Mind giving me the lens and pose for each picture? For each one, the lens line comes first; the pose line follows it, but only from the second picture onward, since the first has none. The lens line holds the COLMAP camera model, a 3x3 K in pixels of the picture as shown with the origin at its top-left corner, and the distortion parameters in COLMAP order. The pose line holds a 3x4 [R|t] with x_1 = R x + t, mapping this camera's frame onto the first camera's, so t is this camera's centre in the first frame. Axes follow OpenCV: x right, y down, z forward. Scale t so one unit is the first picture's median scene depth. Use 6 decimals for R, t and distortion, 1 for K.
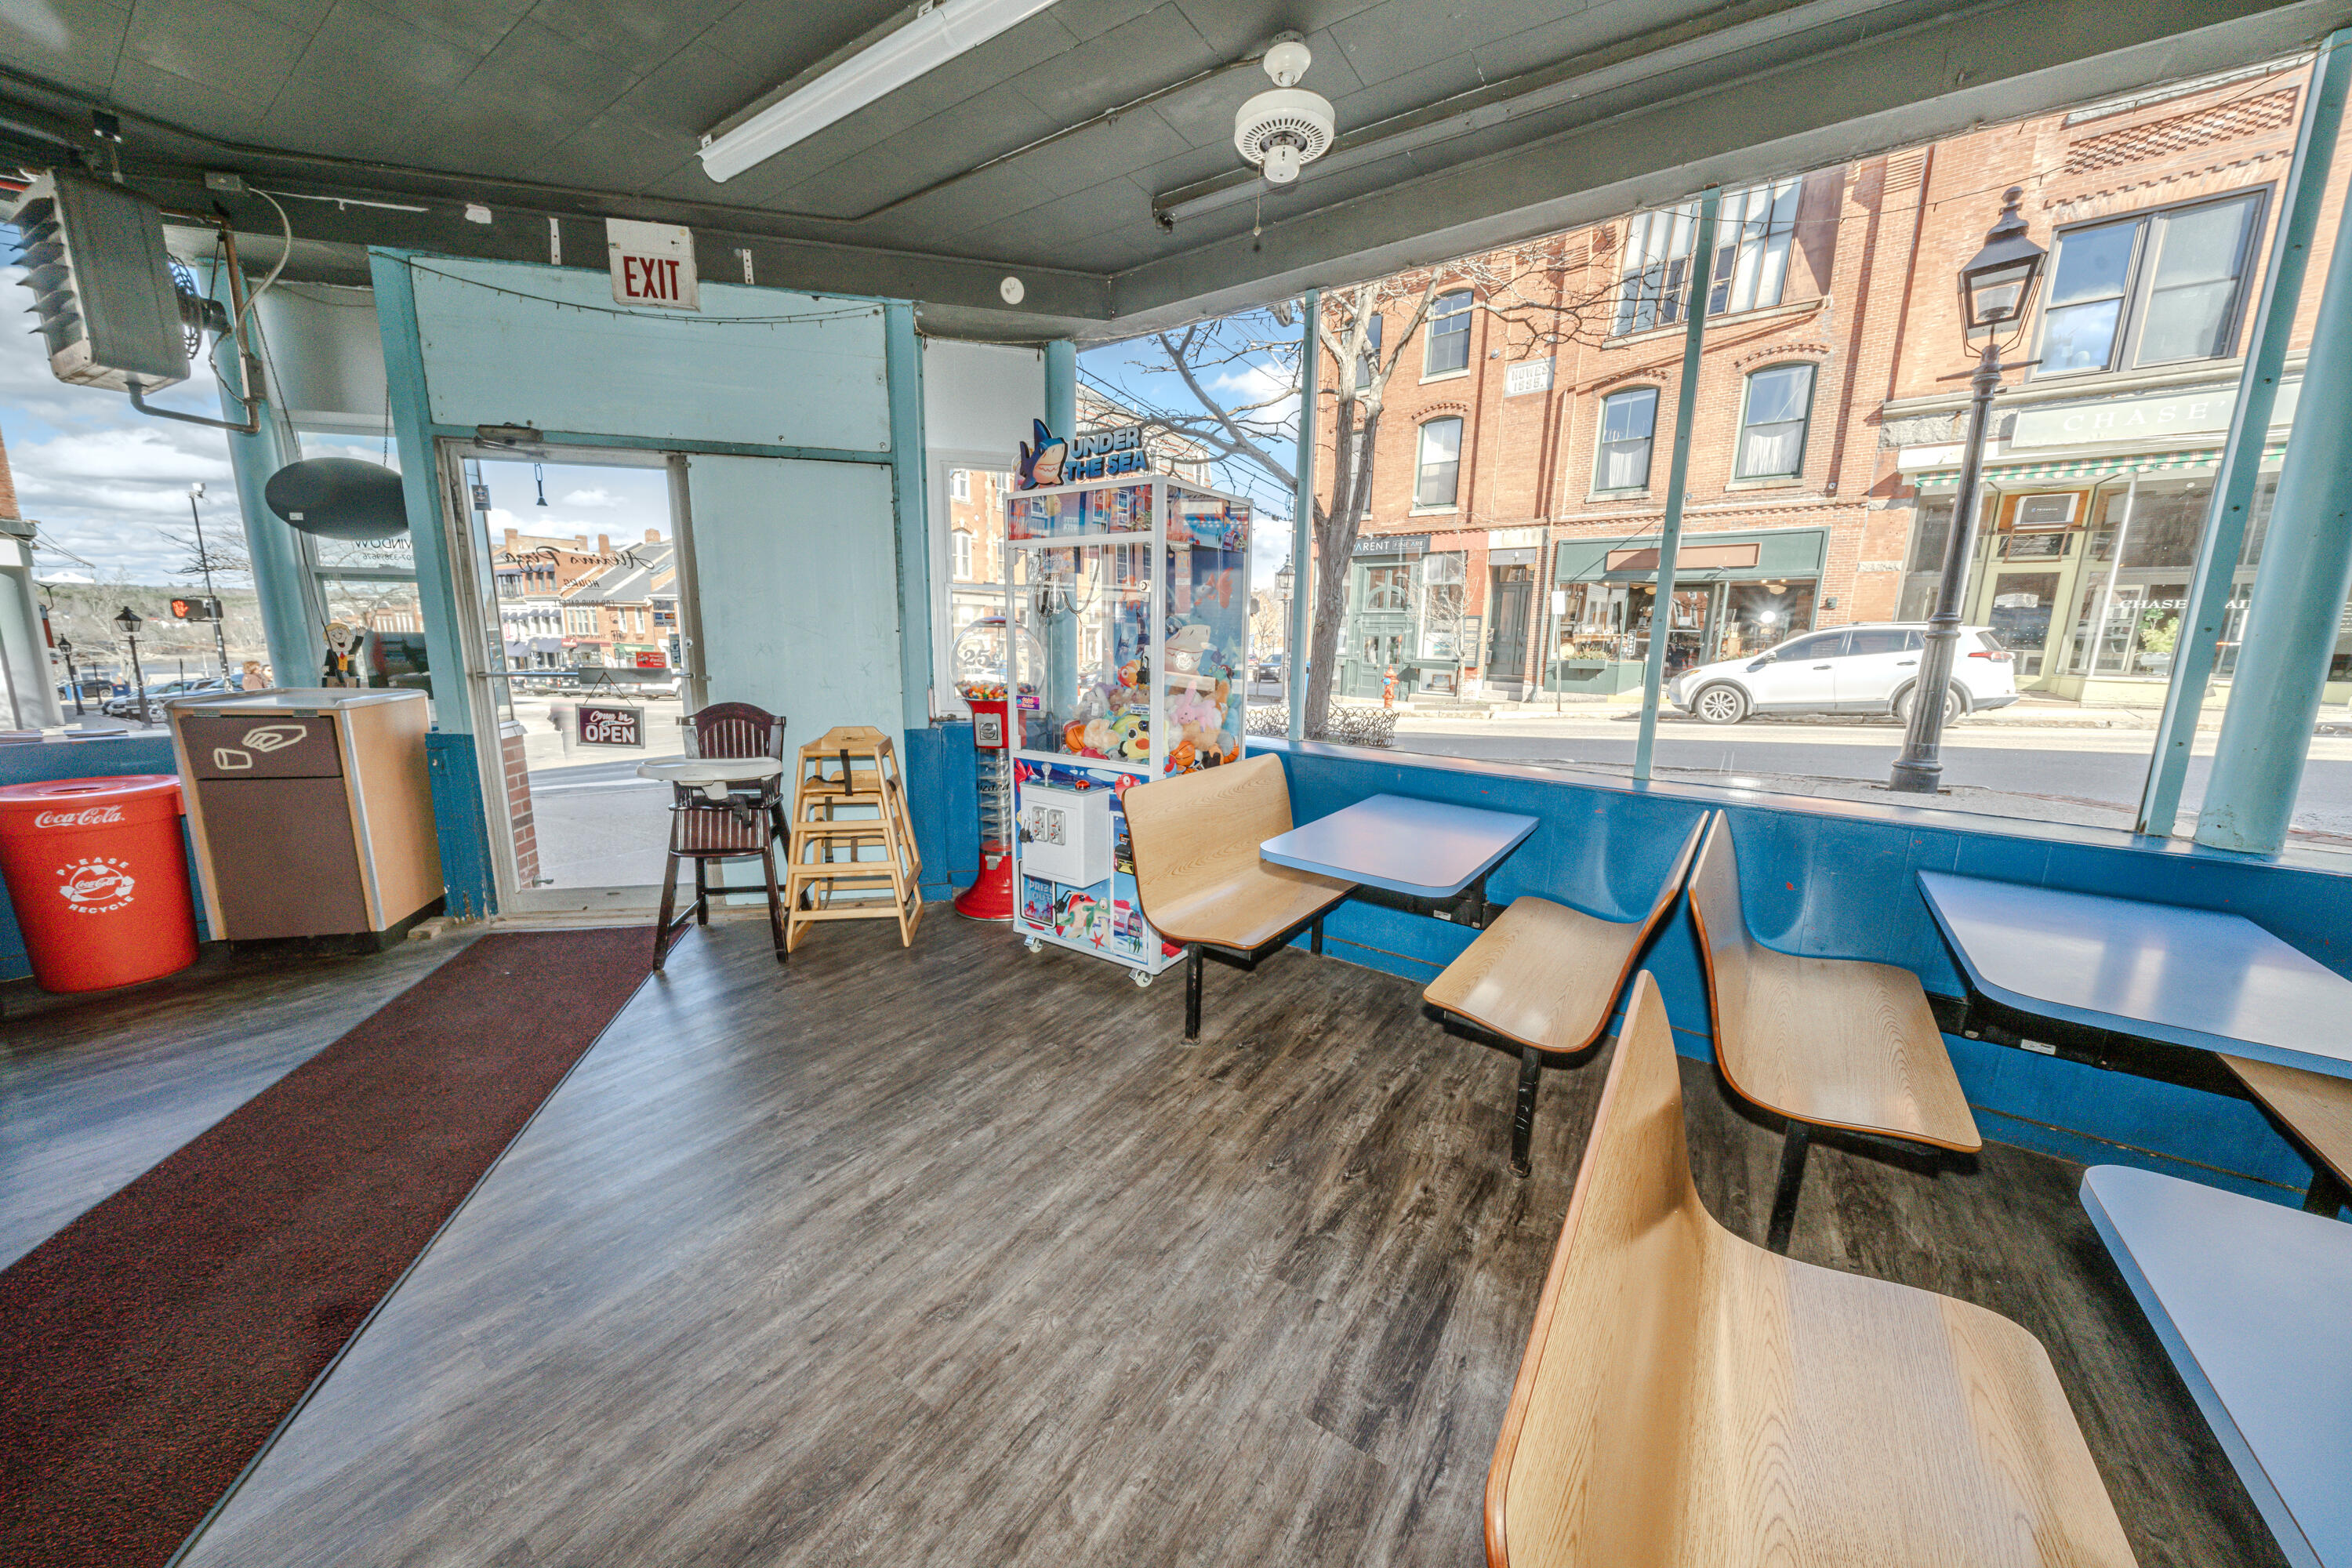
lens RADIAL K [[803.5, 0, 1165.6], [0, 803.5, 782.6], [0, 0, 1]] dist [-0.004894, 0.000003]
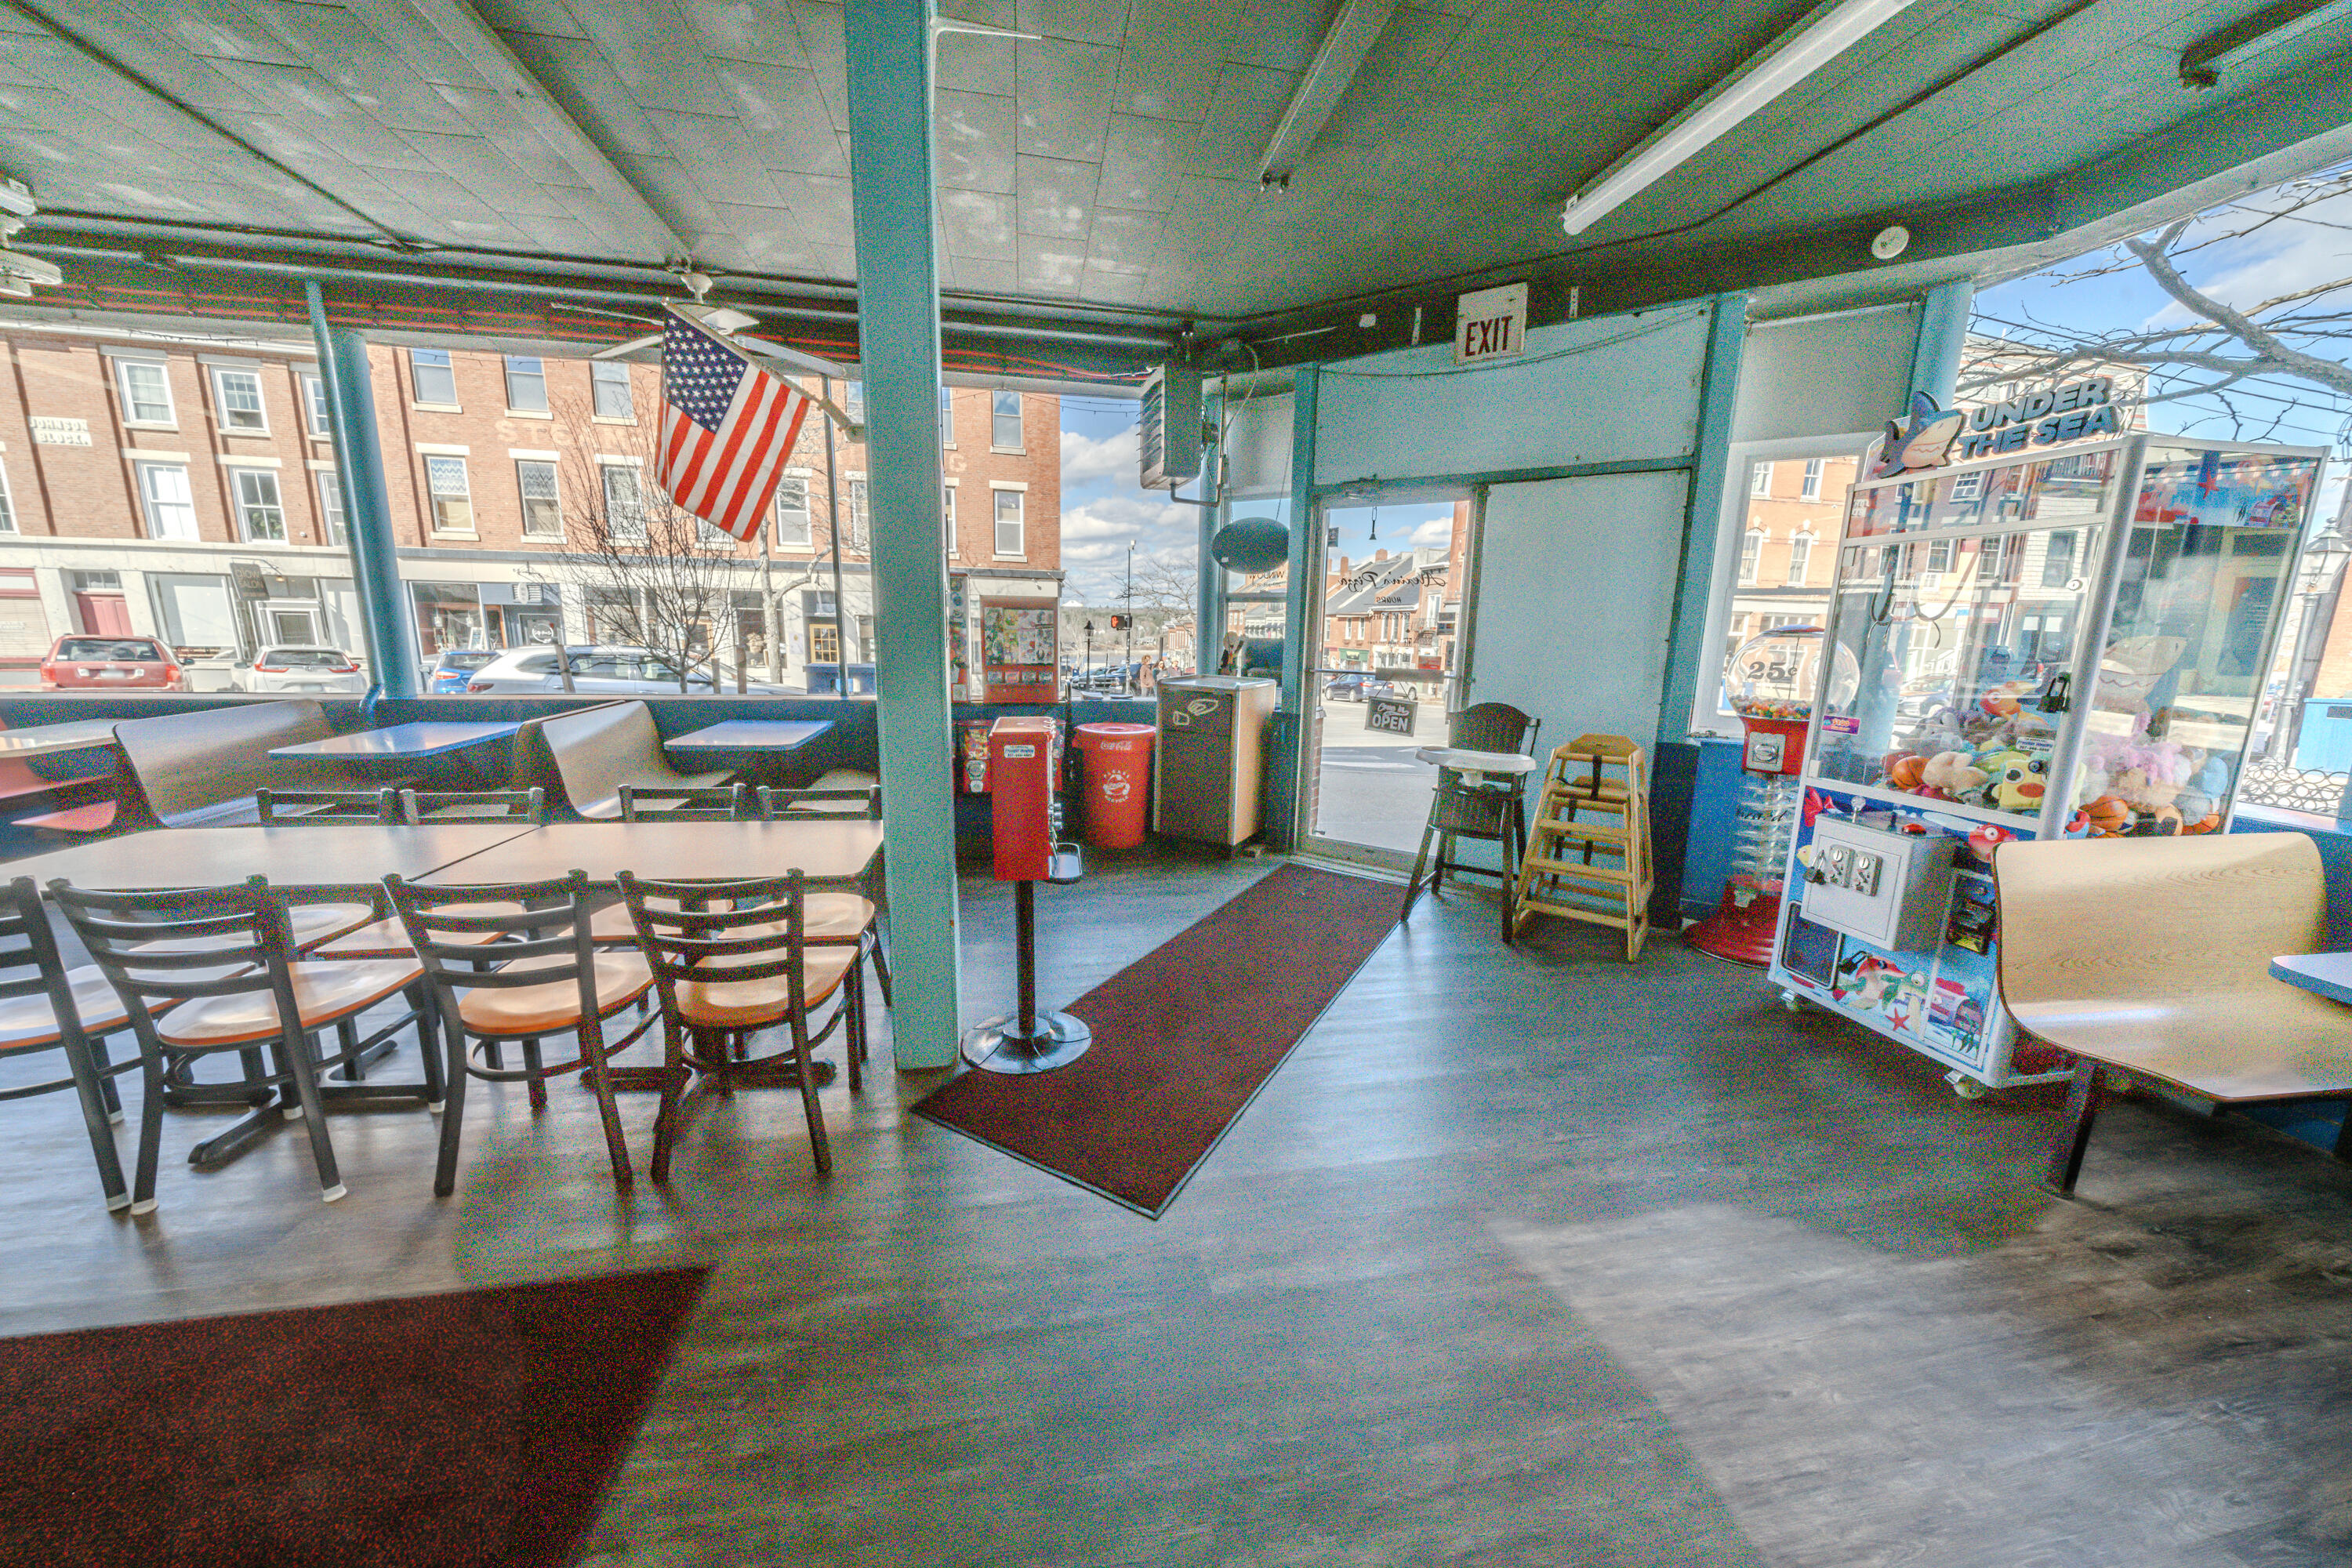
lens RADIAL K [[803.5, 0, 1168.3], [0, 803.5, 781.9], [0, 0, 1]] dist [-0.004894, 0.000003]
pose [[0.697737, 0.131746, -0.704135, -0.063270], [-0.139472, 0.989117, 0.046863, 0.022227], [0.702646, 0.065509, 0.708518, -0.116802]]
